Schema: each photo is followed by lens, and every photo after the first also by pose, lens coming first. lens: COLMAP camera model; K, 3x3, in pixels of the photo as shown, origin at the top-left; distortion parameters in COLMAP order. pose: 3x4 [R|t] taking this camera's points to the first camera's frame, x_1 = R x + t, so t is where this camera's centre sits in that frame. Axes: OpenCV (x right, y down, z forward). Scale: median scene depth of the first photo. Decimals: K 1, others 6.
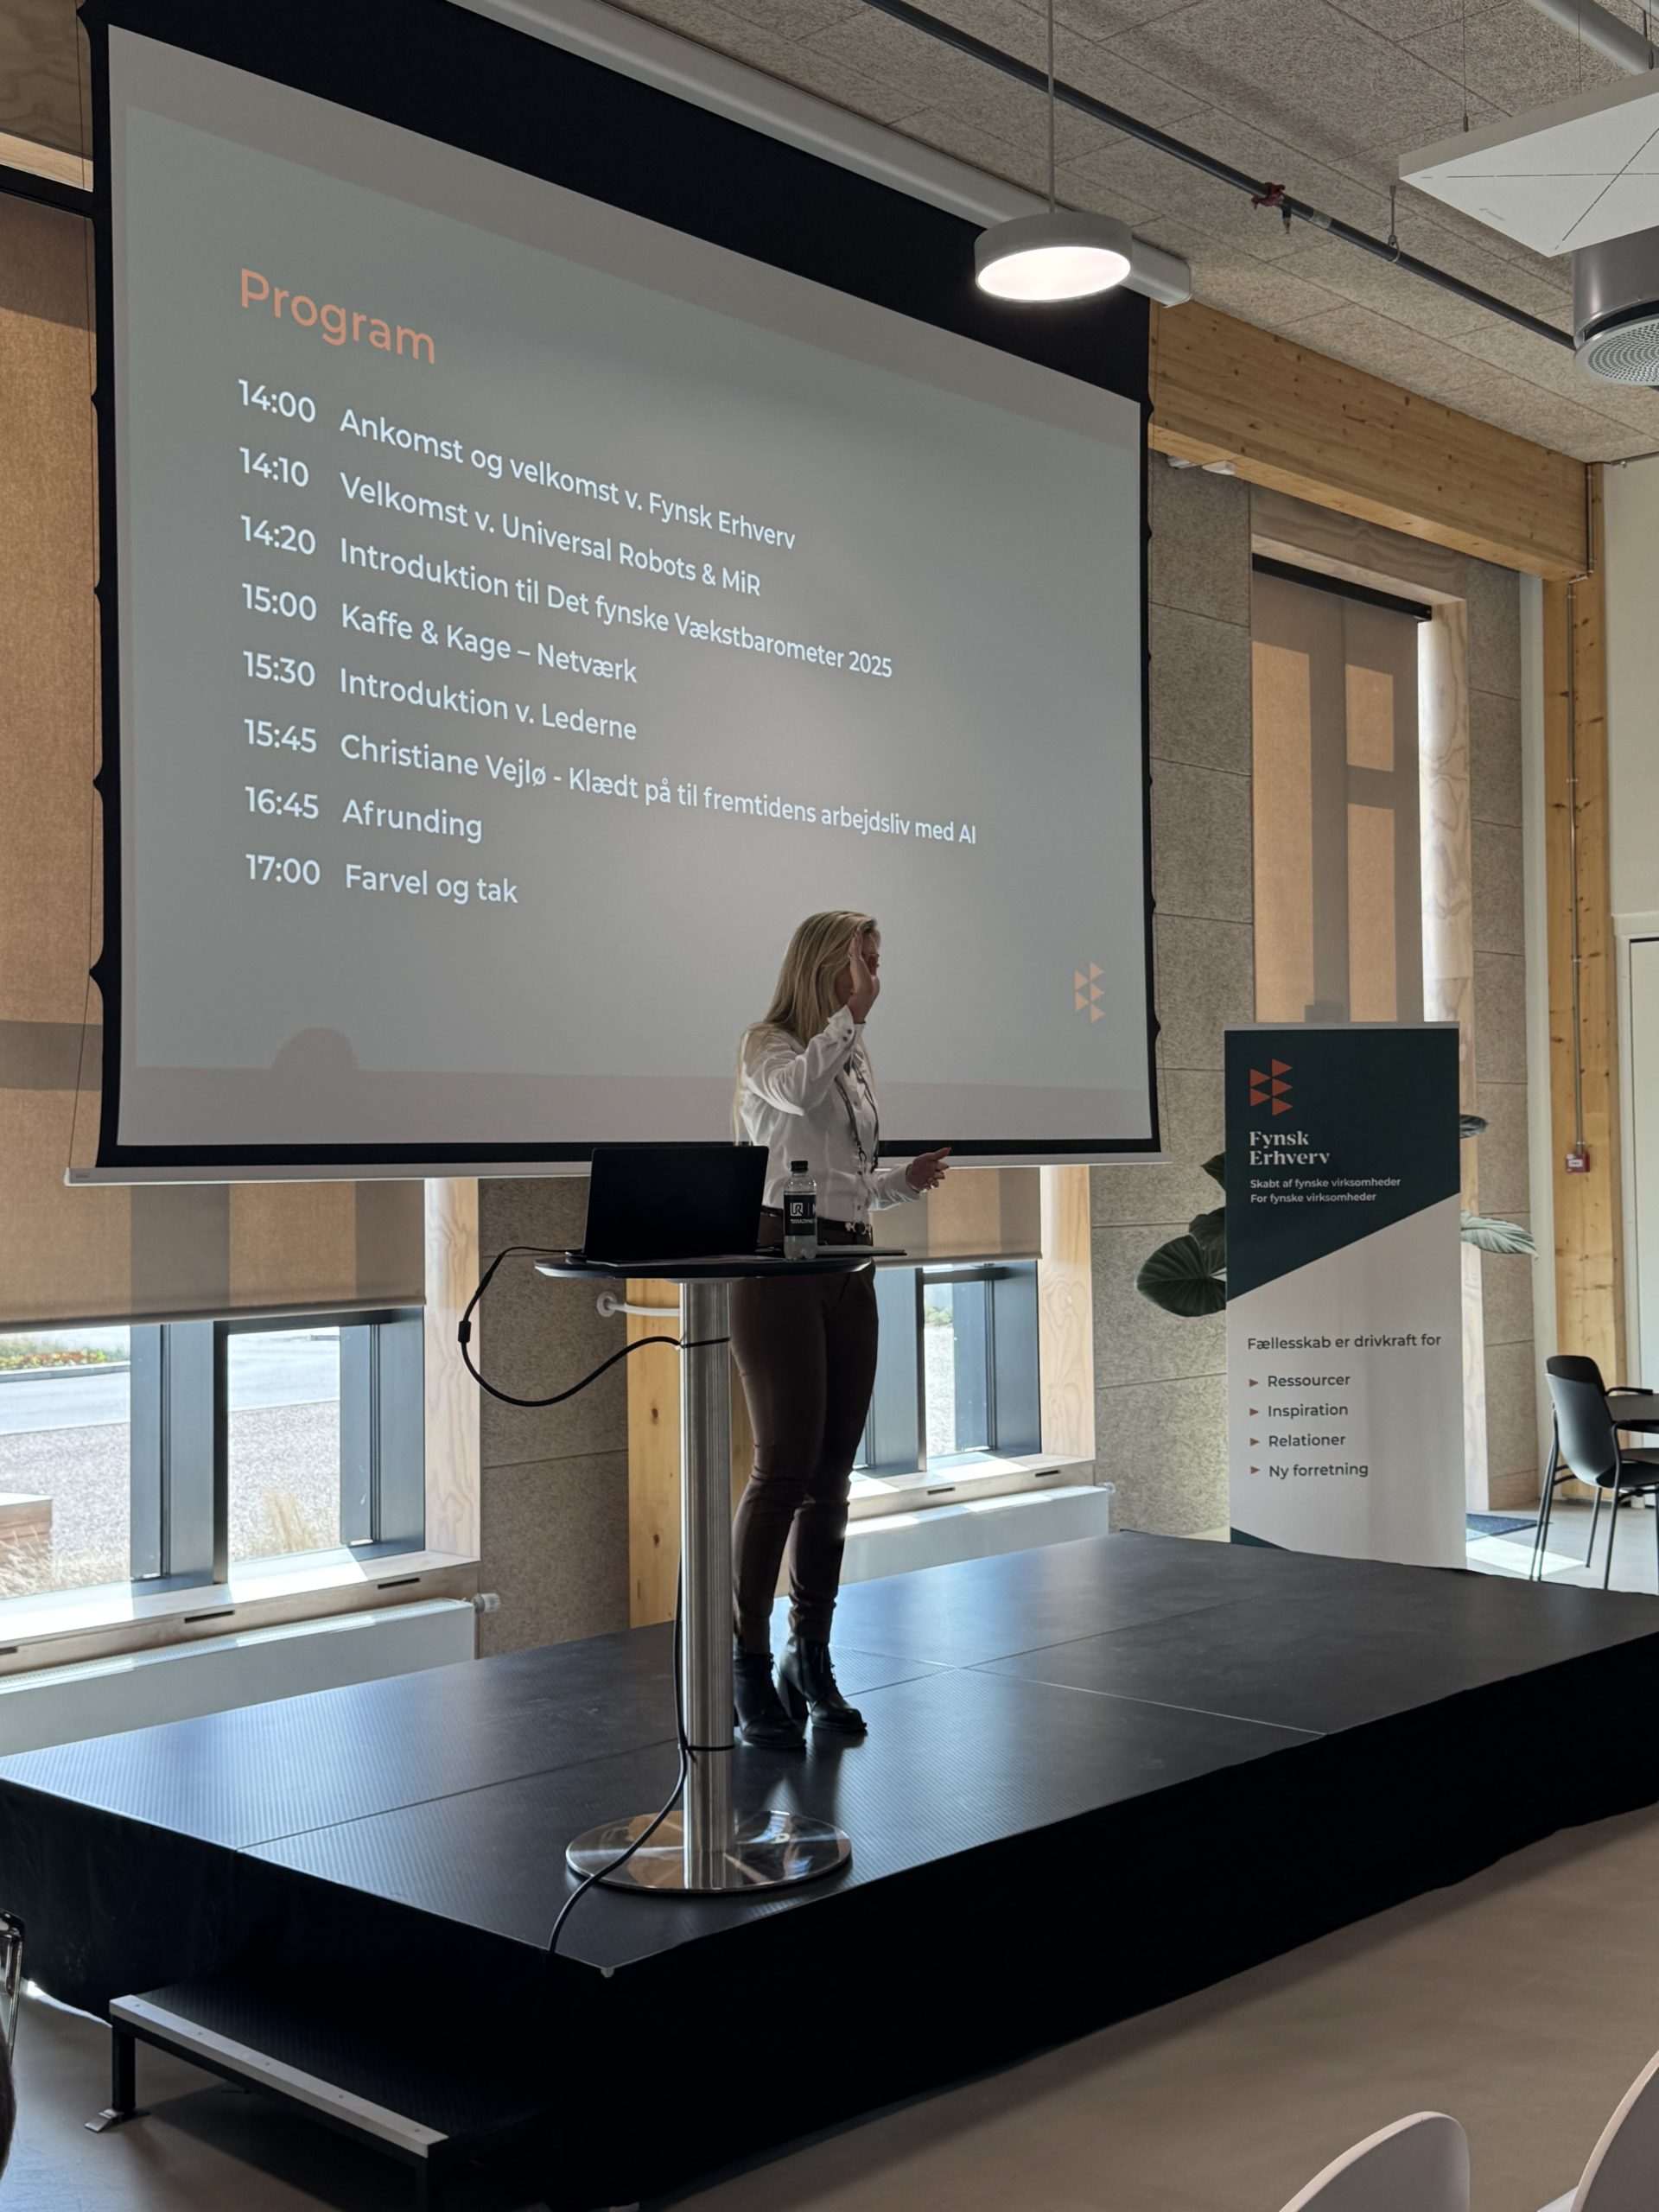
lens RADIAL K [[2470.7, 0, 829.5], [0, 2470.7, 1106.0], [0, 0, 1]] dist [0.172259, -0.334149]
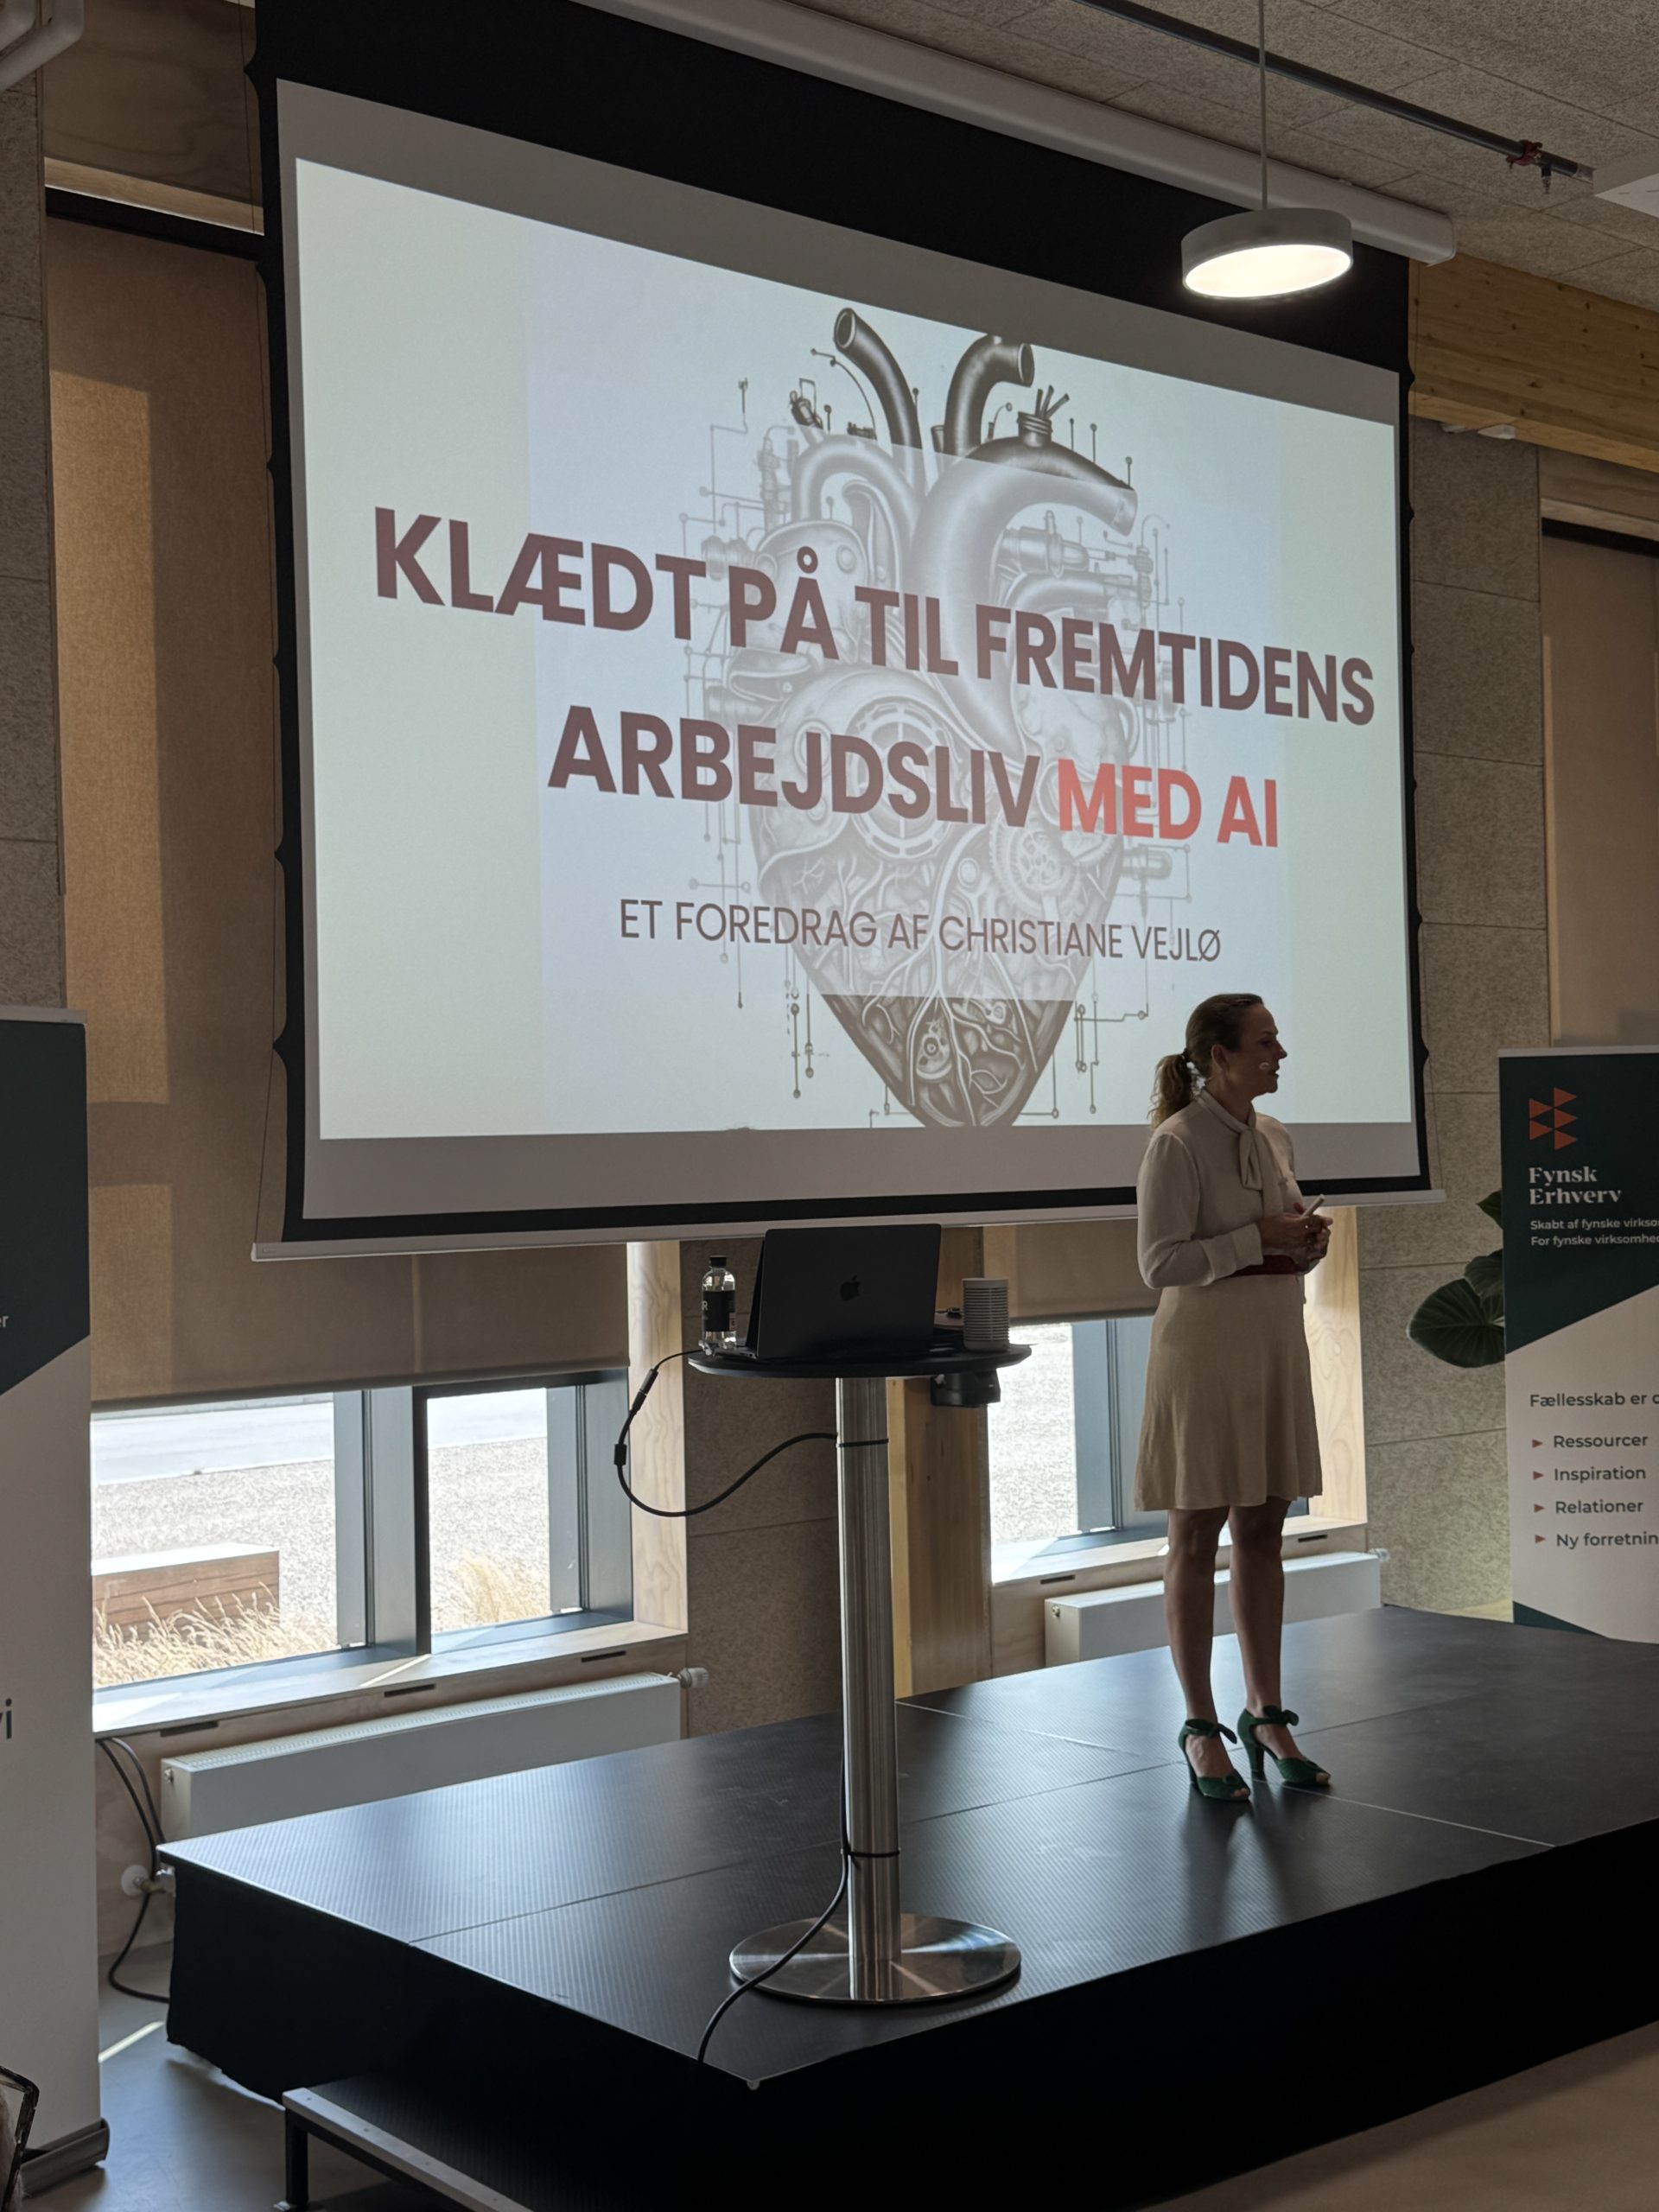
lens RADIAL K [[2759.0, 0, 829.5], [0, 2759.0, 1106.0], [0, 0, 1]] dist [0.206421, -0.441480]
pose [[0.992632, -0.012420, -0.120527, 0.038254], [0.013576, 0.999869, 0.008776, -0.024790], [0.120402, -0.010347, 0.992671, -0.046727]]
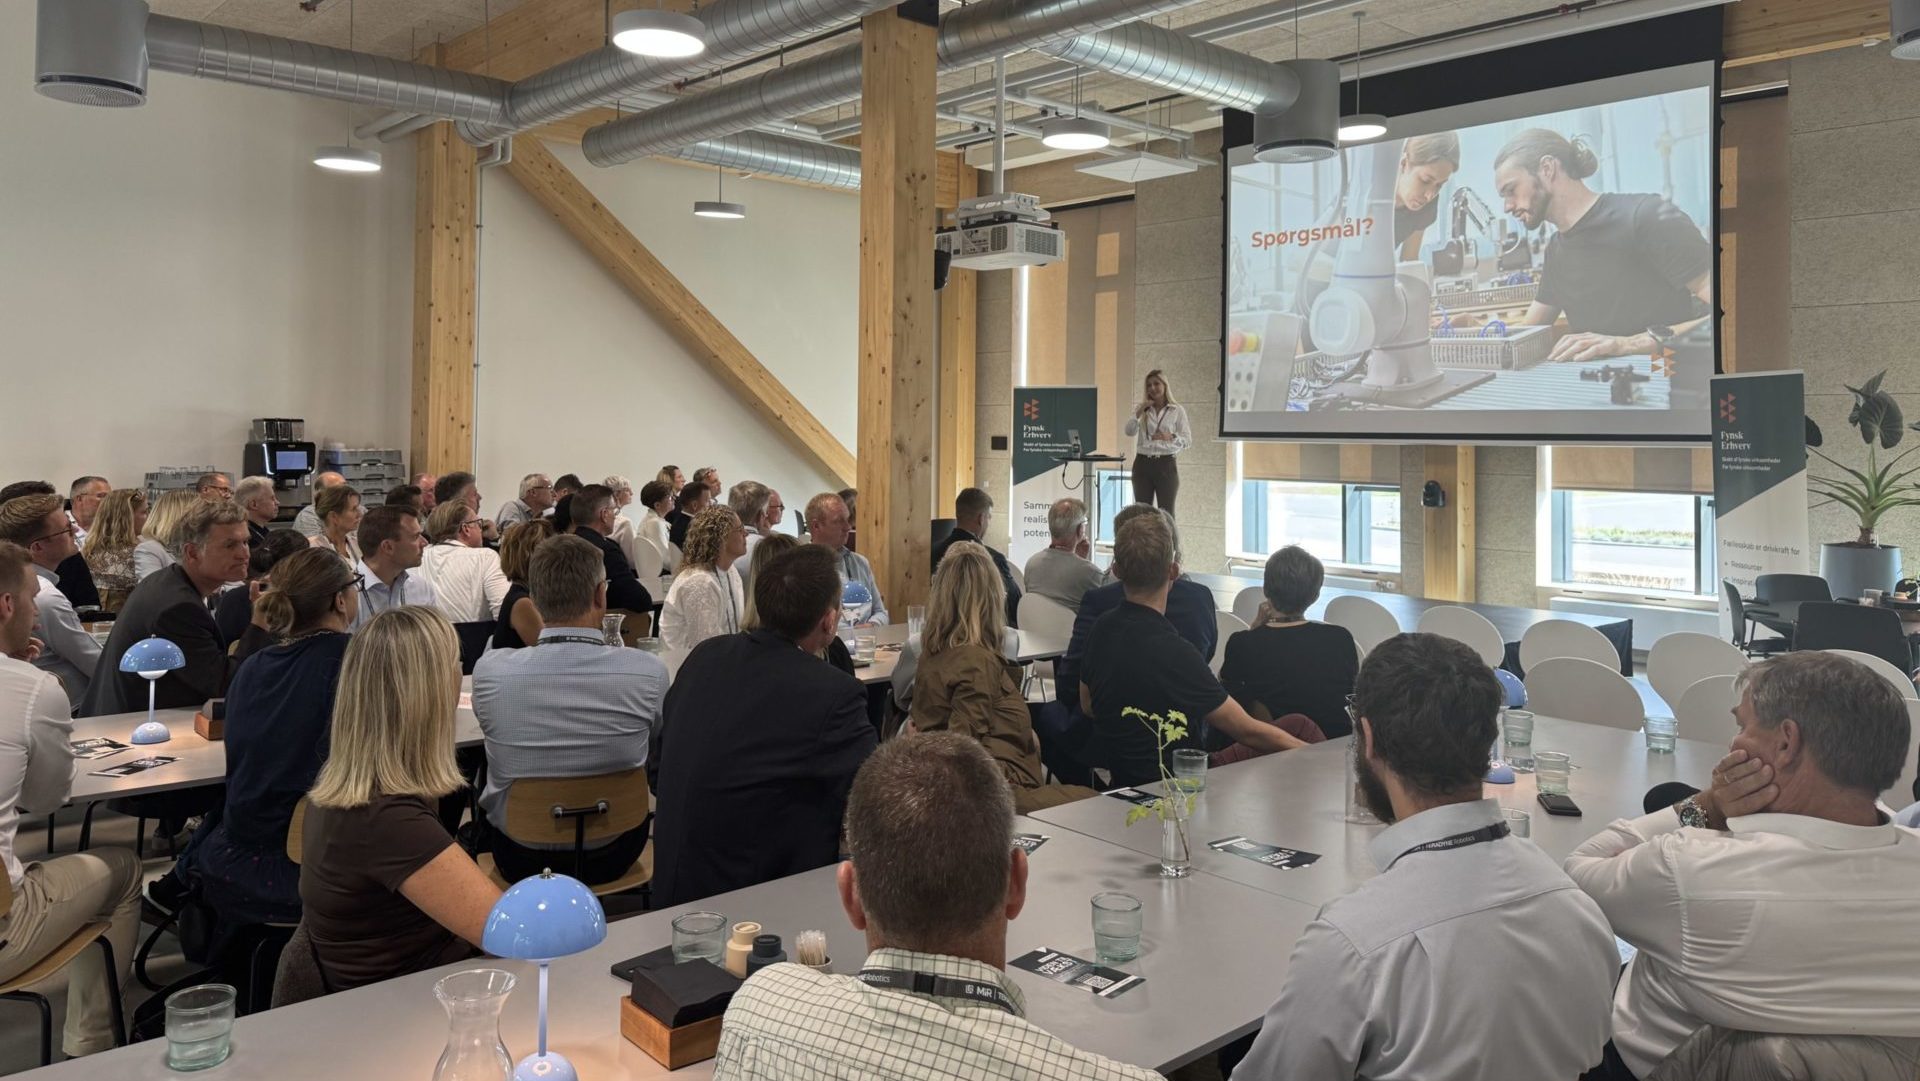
lens RADIAL K [[1344.4, 0, 960.0], [0, 1344.4, 540.5], [0, 0, 1]] dist [-0.002610, -0.001514]
pose [[-0.084653, 0.088036, -0.992514, 1.256960], [0.008510, 0.996117, 0.087629, -0.001916], [0.996374, -0.001029, -0.085074, 0.501965]]
